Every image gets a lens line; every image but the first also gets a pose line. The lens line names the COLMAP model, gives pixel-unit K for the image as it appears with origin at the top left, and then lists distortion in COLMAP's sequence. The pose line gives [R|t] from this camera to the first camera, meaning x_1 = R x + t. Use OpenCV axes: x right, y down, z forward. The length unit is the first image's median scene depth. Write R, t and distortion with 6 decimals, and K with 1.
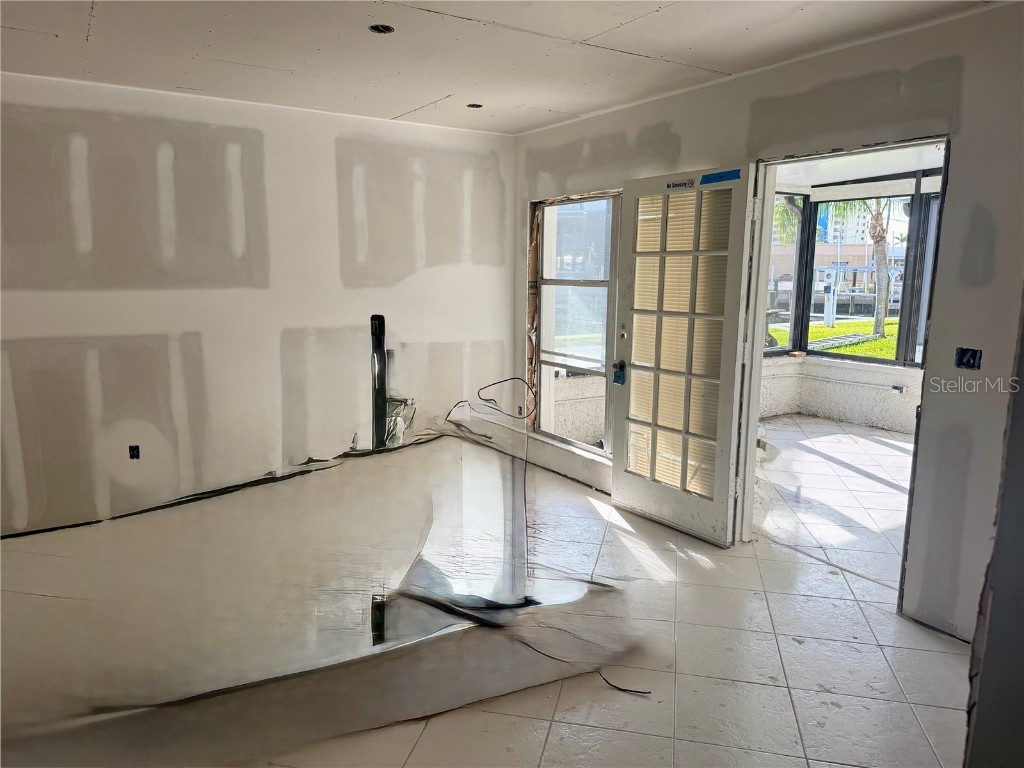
lens RADIAL K [[716.6, 0, 513.9], [0, 716.6, 385.7], [0, 0, 1]] dist [0.069208, -0.078746]
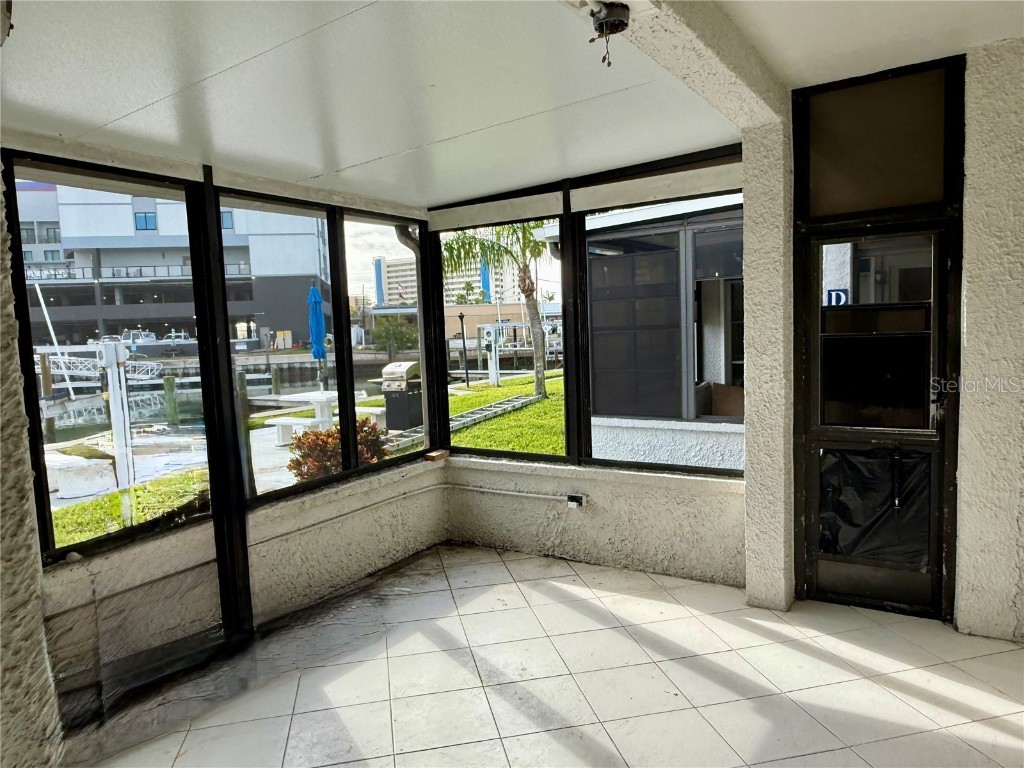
lens RADIAL K [[692.9, 0, 511.7], [0, 692.9, 385.3], [0, 0, 1]] dist [-0.051618, -0.000895]
pose [[0.908962, -0.076882, 0.409729, 0.316384], [0.110757, 0.992061, -0.059557, -0.098374], [-0.401897, 0.099515, 0.910261, 0.614978]]
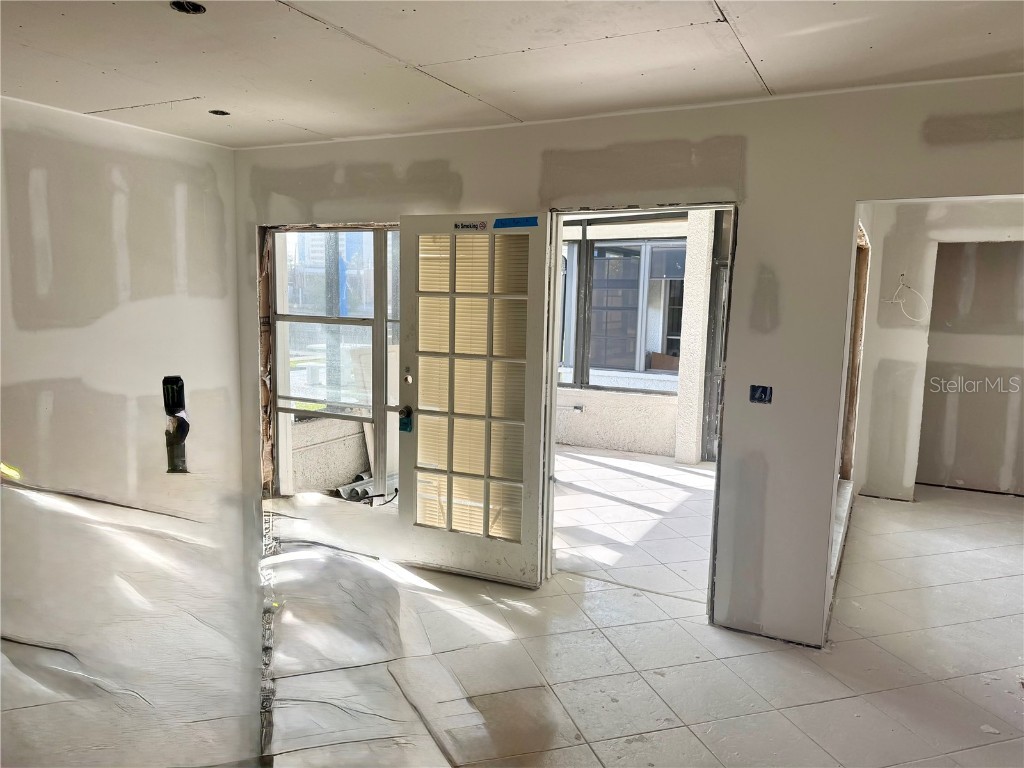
lens RADIAL K [[716.6, 0, 512.4], [0, 716.6, 380.1], [0, 0, 1]] dist [0.069208, -0.078746]
pose [[0.862501, -0.048029, 0.503771, -0.176932], [0.066115, 0.997648, -0.018080, -0.038167], [-0.501718, 0.048901, 0.863648, 0.111639]]
